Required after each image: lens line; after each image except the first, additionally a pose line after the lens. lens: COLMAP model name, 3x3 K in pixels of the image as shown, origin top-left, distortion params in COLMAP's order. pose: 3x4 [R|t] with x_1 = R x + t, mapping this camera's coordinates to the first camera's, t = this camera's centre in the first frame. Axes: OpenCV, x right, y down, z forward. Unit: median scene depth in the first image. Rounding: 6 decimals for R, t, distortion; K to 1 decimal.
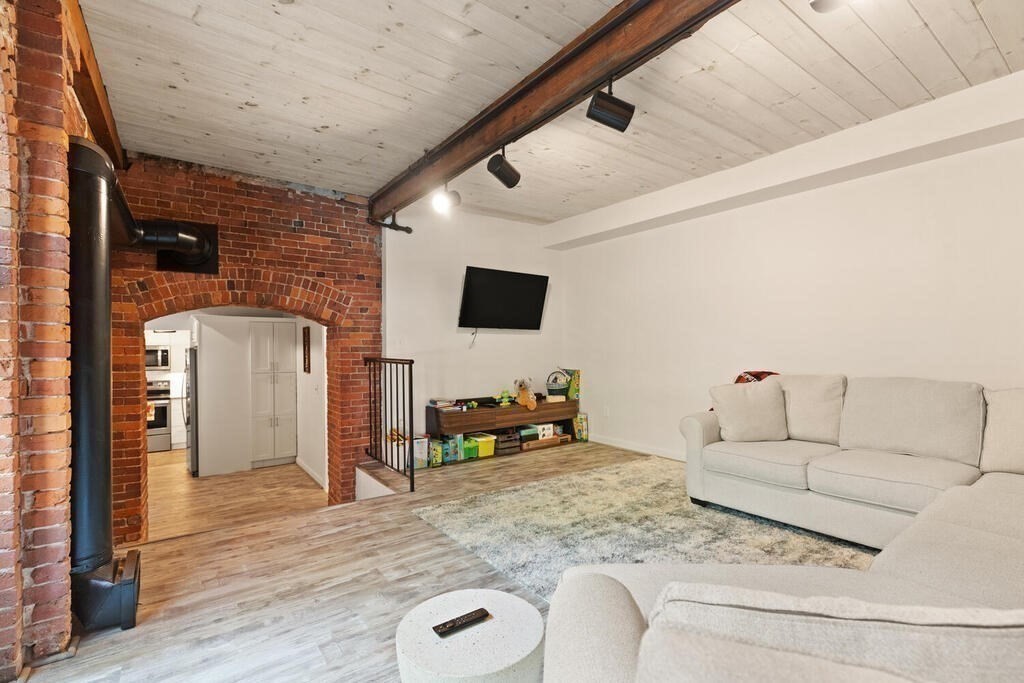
lens RADIAL K [[467.3, 0, 514.5], [0, 467.3, 349.5], [0, 0, 1]] dist [0.001862, -0.000014]
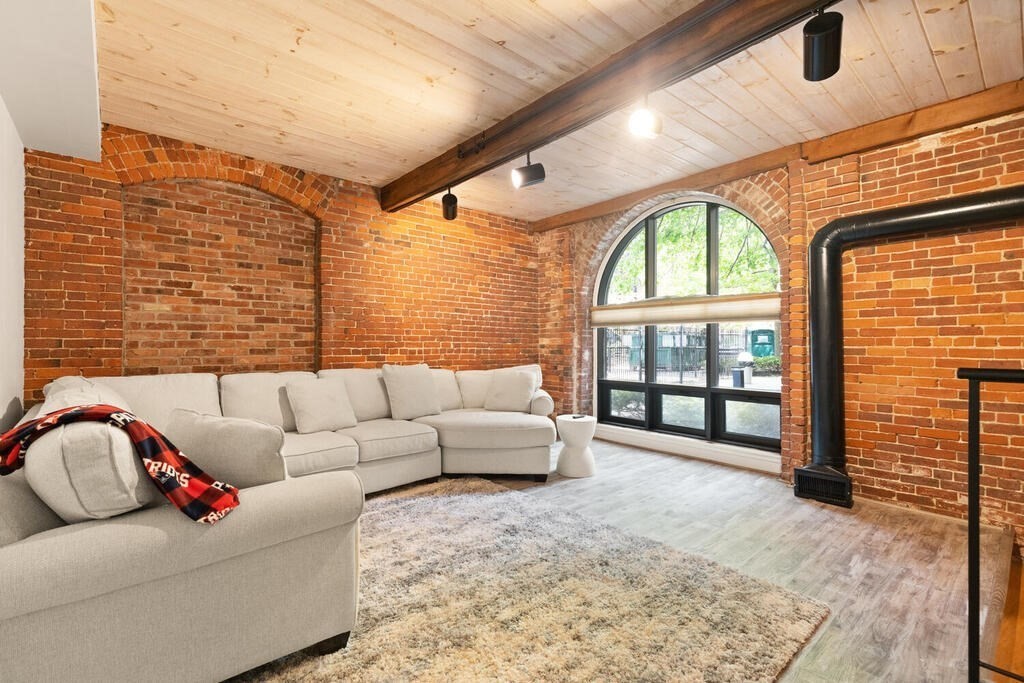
lens RADIAL K [[467.3, 0, 512.7], [0, 467.3, 342.7], [0, 0, 1]] dist [0.001862, -0.000014]
pose [[-0.995747, 0.006376, -0.091913, 0.336048], [0.005716, 0.999956, 0.007439, -0.011410], [0.091956, 0.006882, -0.995739, 2.102093]]
